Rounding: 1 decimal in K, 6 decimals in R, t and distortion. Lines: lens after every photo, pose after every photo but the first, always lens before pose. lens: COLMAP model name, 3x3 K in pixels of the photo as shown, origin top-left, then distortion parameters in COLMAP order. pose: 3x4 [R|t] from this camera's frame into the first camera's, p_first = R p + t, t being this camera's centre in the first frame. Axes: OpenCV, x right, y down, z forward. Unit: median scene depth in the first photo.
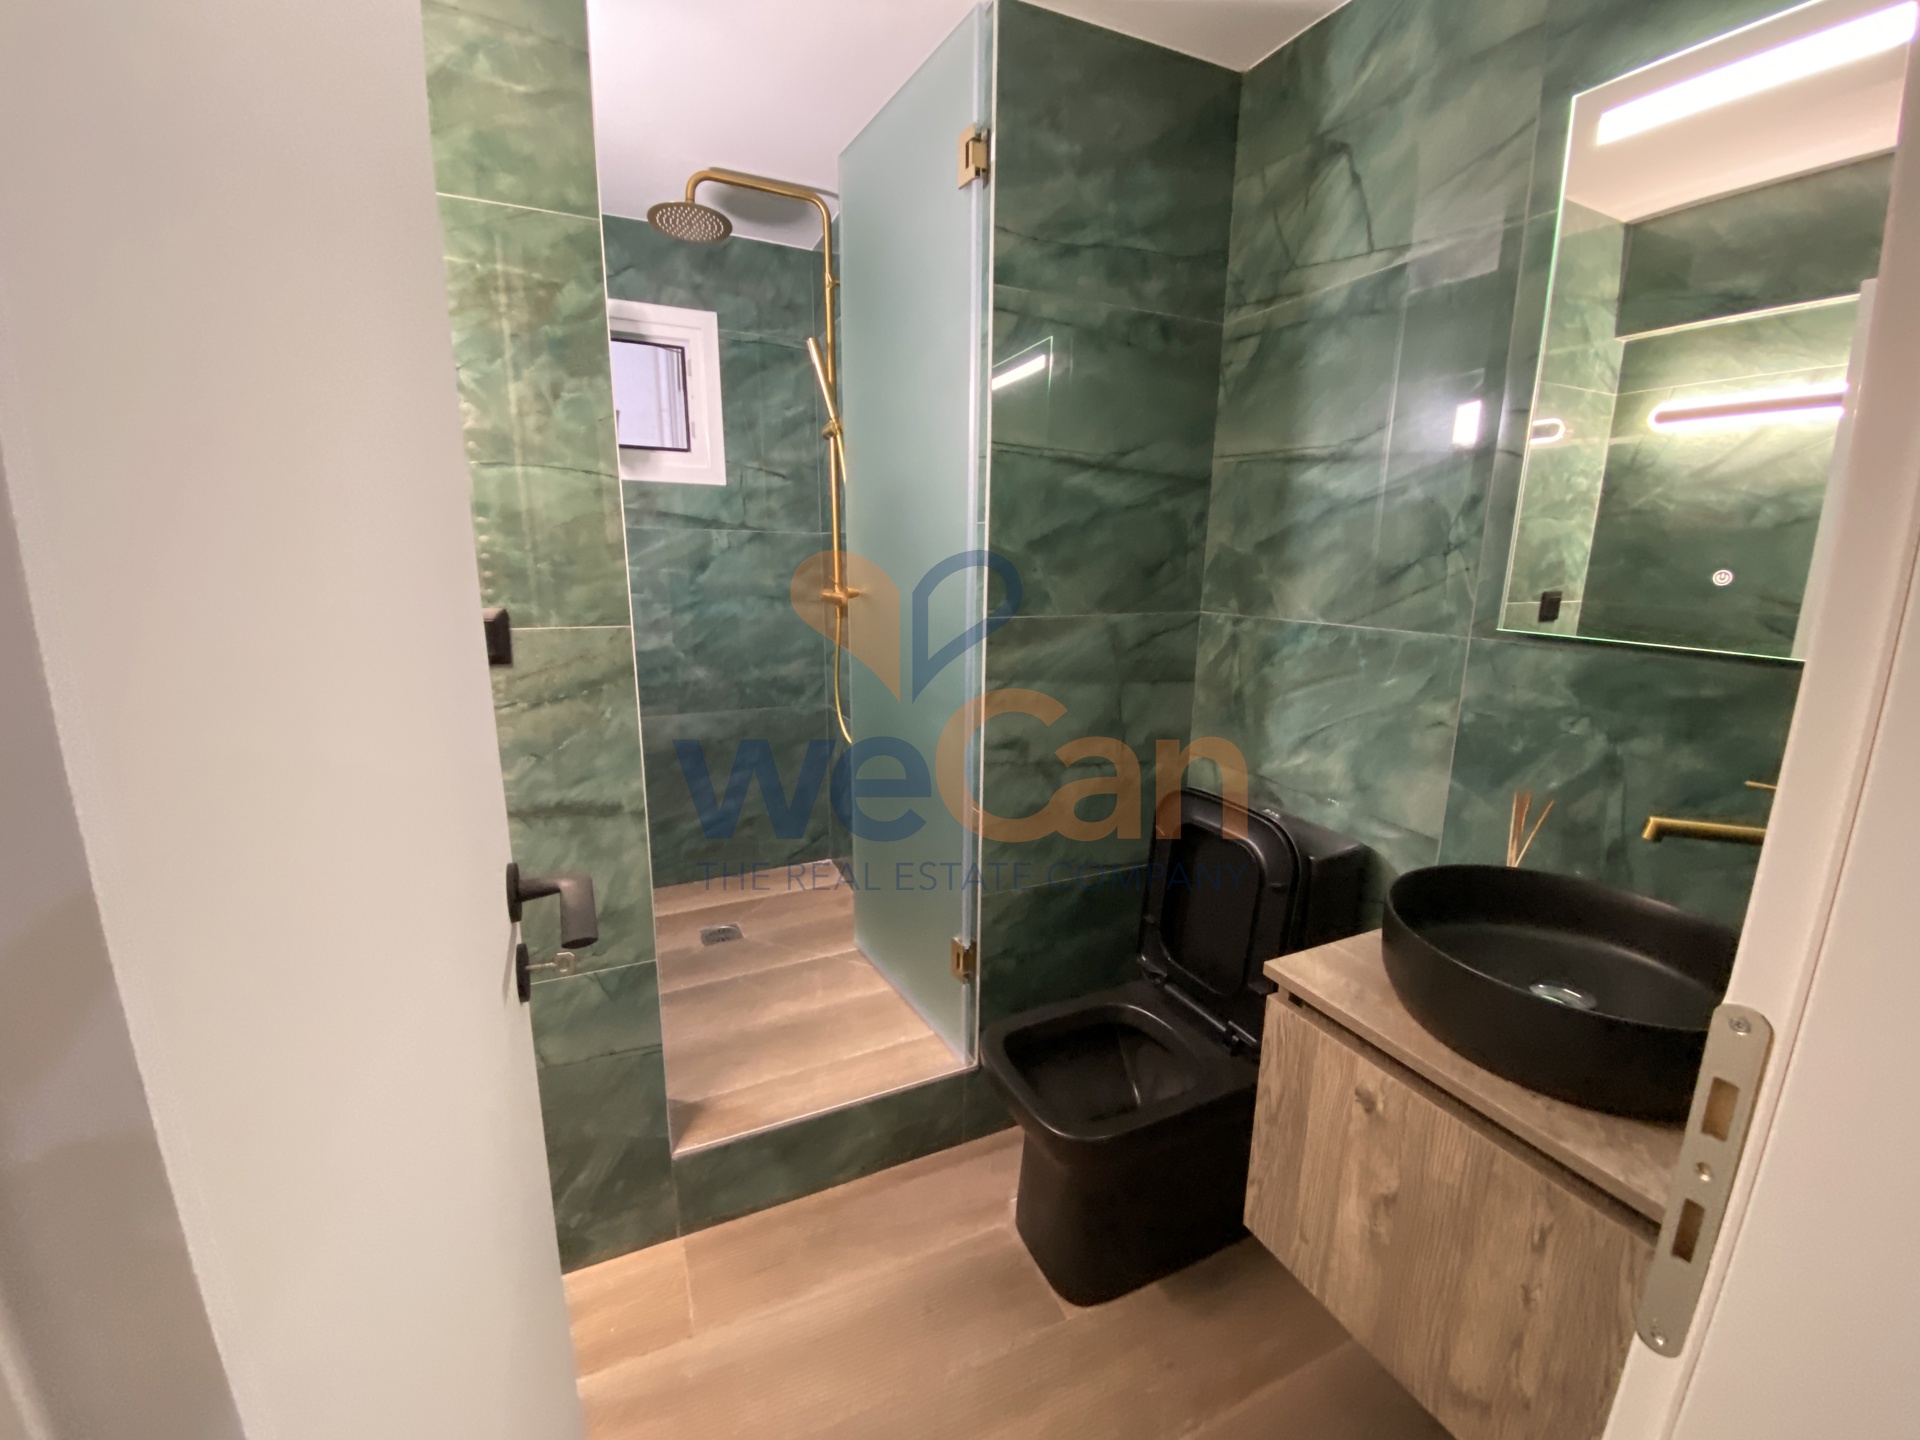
lens RADIAL K [[780.7, 0, 975.3], [0, 780.7, 727.9], [0, 0, 1]] dist [0.010983, -0.016222]
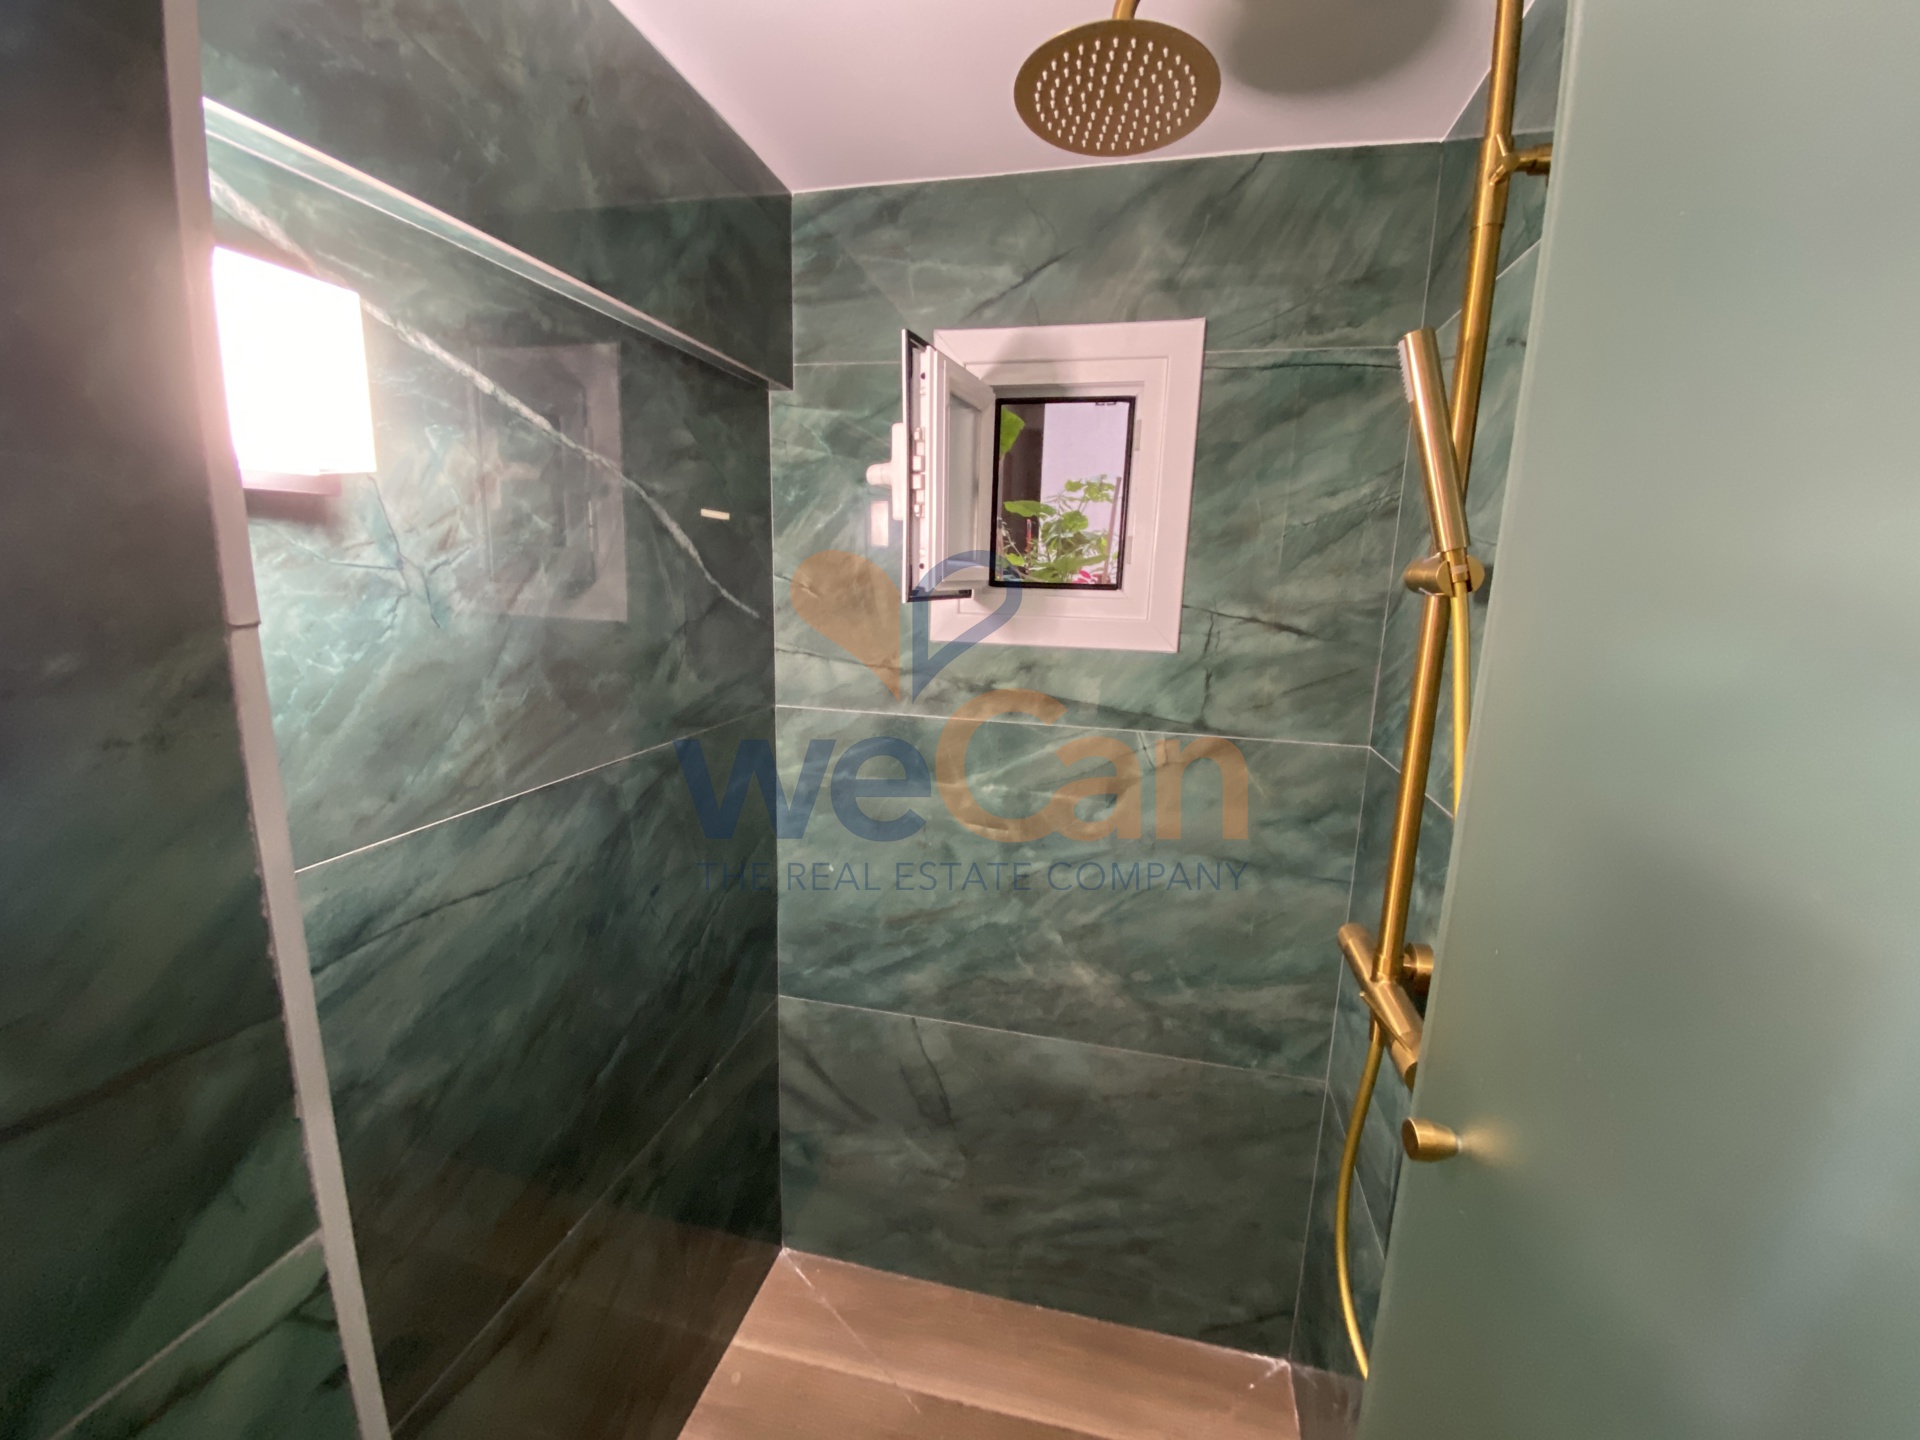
lens RADIAL K [[780.7, 0, 952.3], [0, 780.7, 718.2], [0, 0, 1]] dist [0.010983, -0.016222]
pose [[0.767606, 0.124563, -0.628702, -0.156371], [-0.155984, 0.987746, 0.005253, -0.369315], [0.621652, 0.094035, 0.777629, 0.771787]]
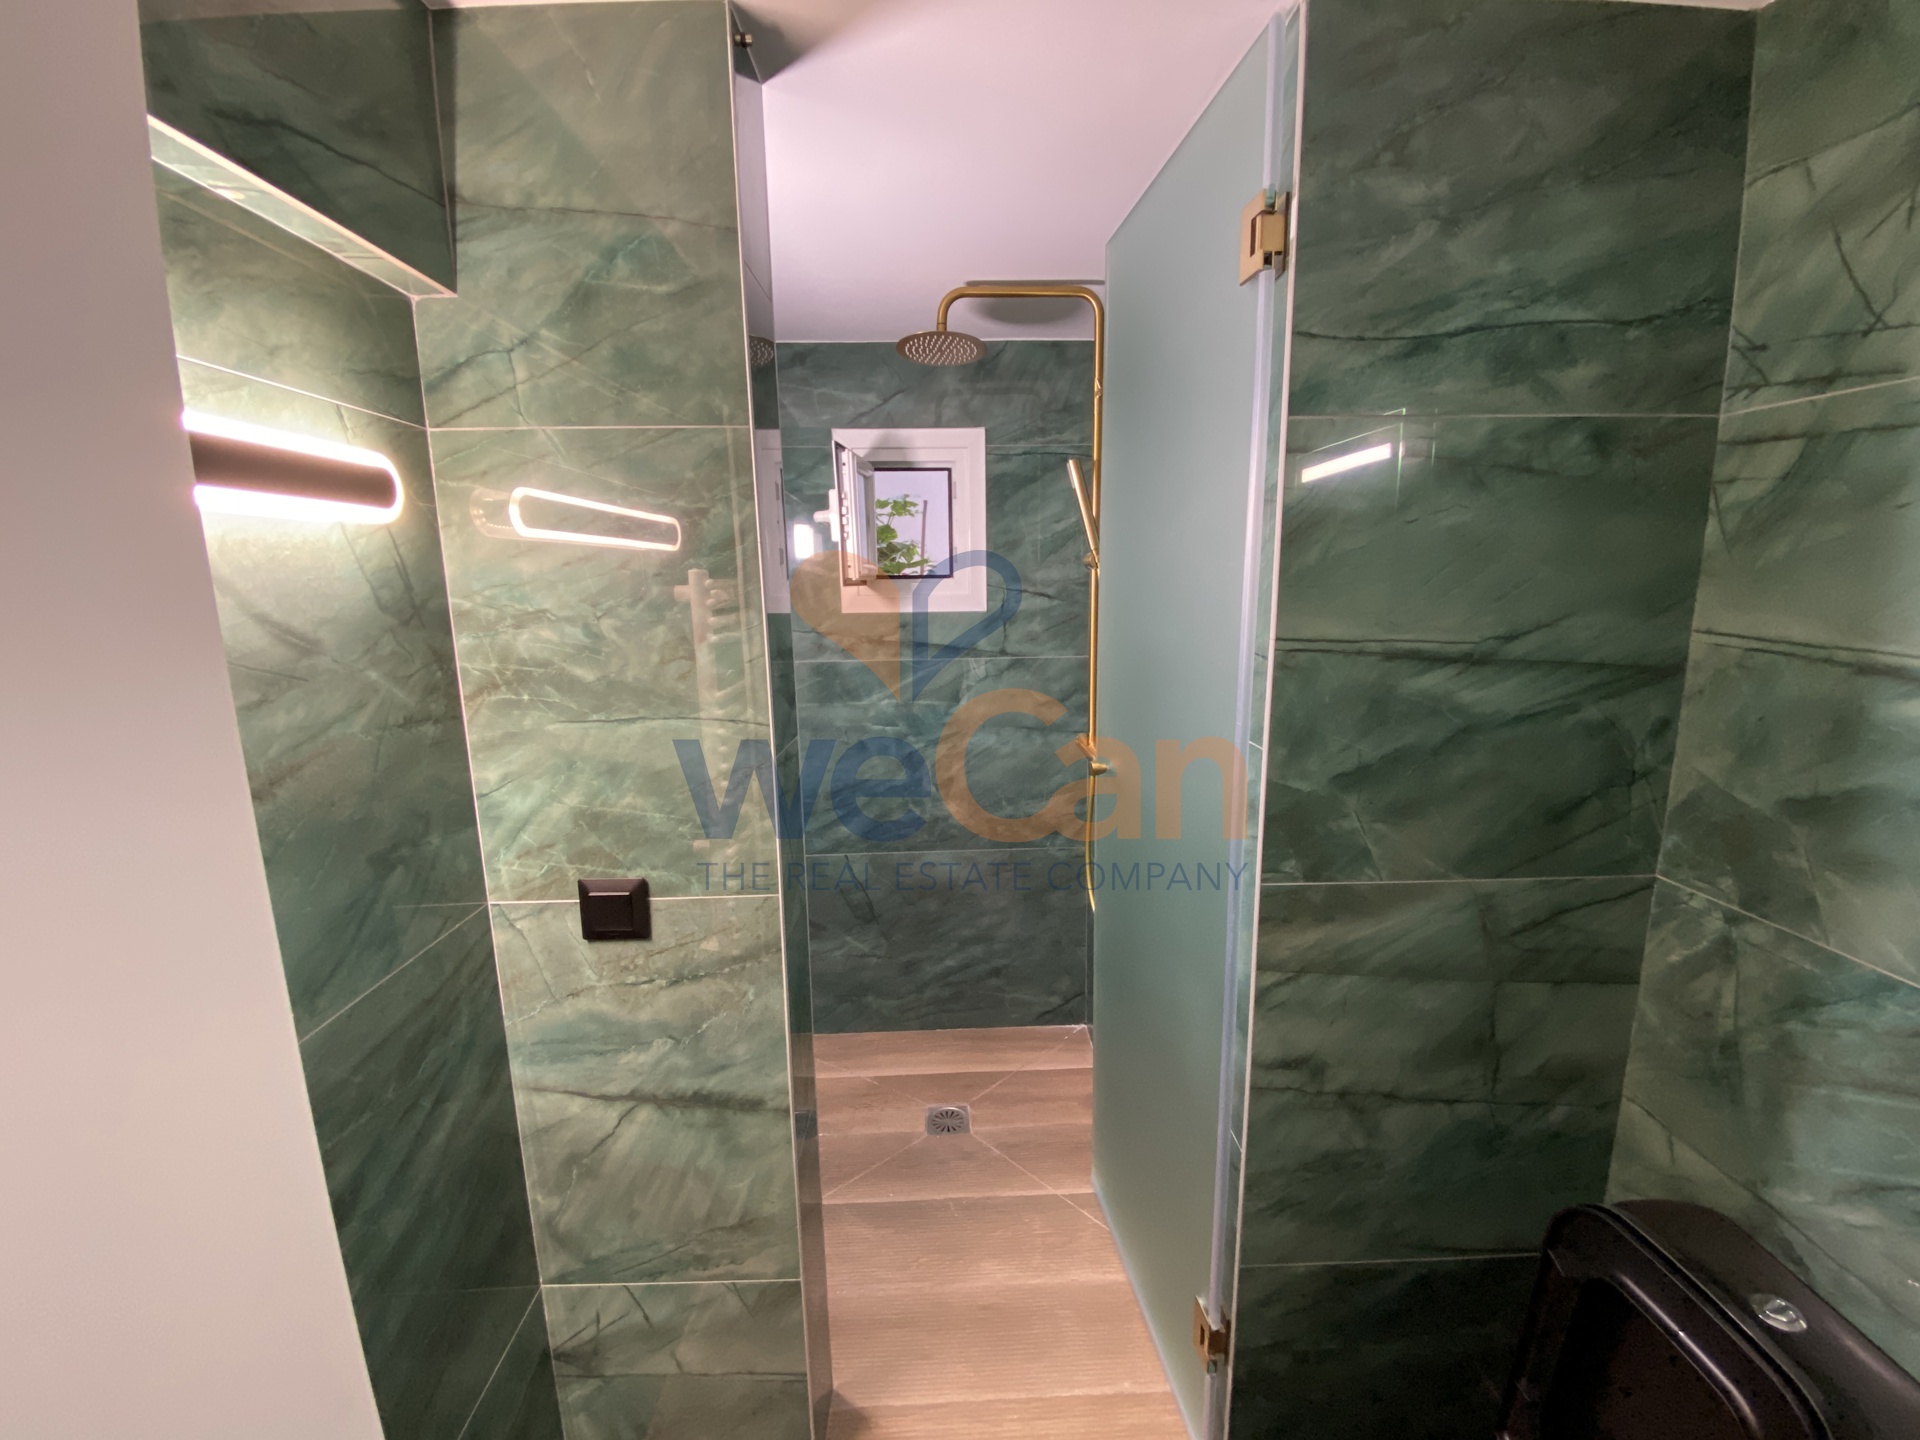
lens RADIAL K [[780.7, 0, 964.7], [0, 780.7, 718.6], [0, 0, 1]] dist [0.010983, -0.016222]
pose [[0.914791, 0.042592, -0.401676, 0.041953], [-0.061113, 0.997572, -0.033404, -0.229642], [0.399278, 0.055105, 0.915172, 0.250245]]
